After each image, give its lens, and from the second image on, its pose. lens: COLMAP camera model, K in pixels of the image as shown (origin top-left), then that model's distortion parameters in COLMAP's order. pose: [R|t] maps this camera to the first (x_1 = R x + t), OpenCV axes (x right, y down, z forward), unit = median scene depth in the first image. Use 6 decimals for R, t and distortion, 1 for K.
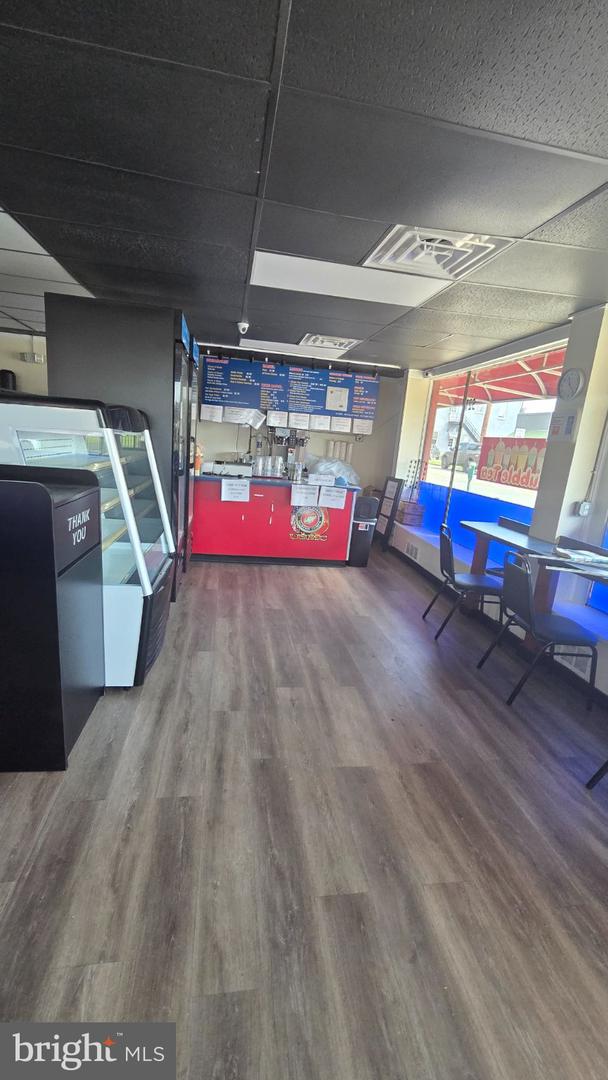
lens RADIAL K [[450.3, 0, 300.3], [0, 450.3, 544.4], [0, 0, 1]] dist [-0.006102, 0.001902]
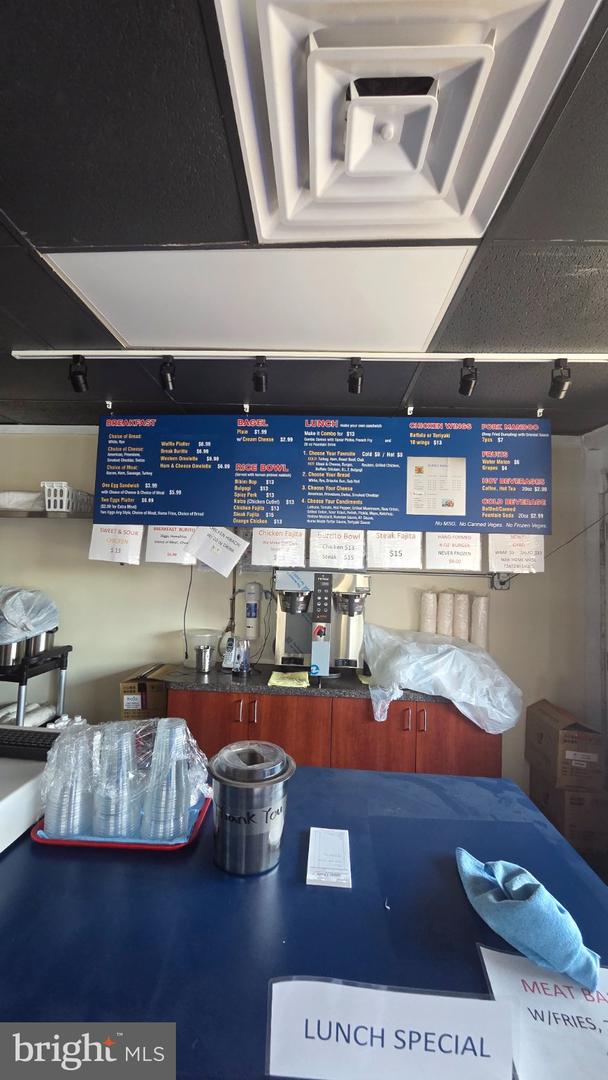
lens RADIAL K [[450.3, 0, 298.5], [0, 450.3, 548.6], [0, 0, 1]] dist [-0.006102, 0.001902]
pose [[0.977735, -0.063205, -0.200098, 0.042322], [0.003693, 0.958596, -0.284746, -0.169512], [0.209811, 0.277667, 0.937486, 0.648341]]
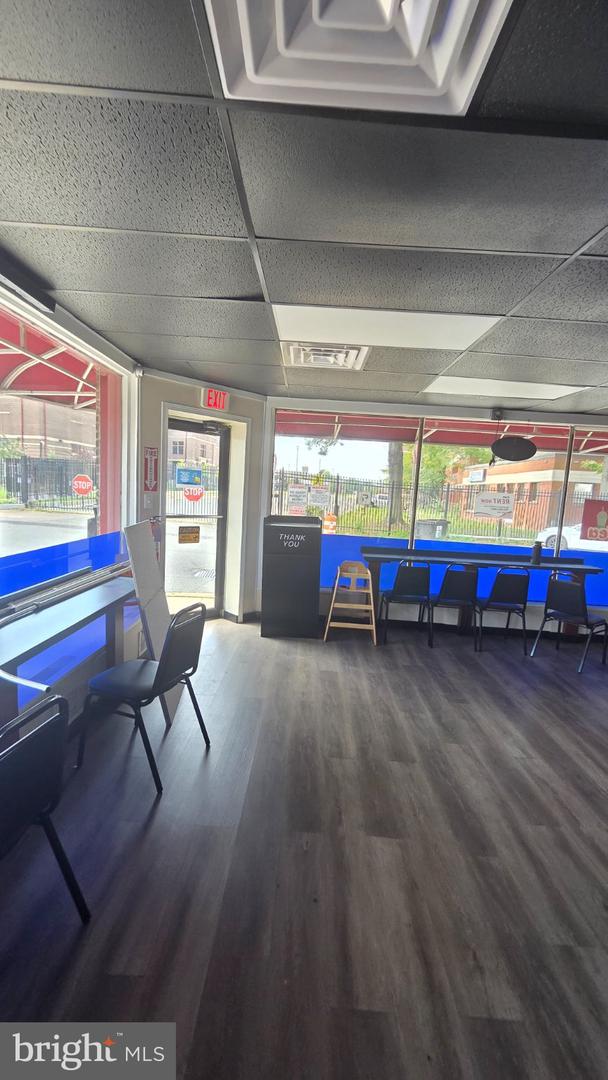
lens RADIAL K [[450.3, 0, 303.9], [0, 450.3, 540.6], [0, 0, 1]] dist [-0.006102, 0.001902]
pose [[-0.975326, -0.158669, 0.153501, 0.220502], [-0.097732, 0.933781, 0.344240, -0.369243], [-0.197957, 0.320744, -0.926249, 1.558419]]
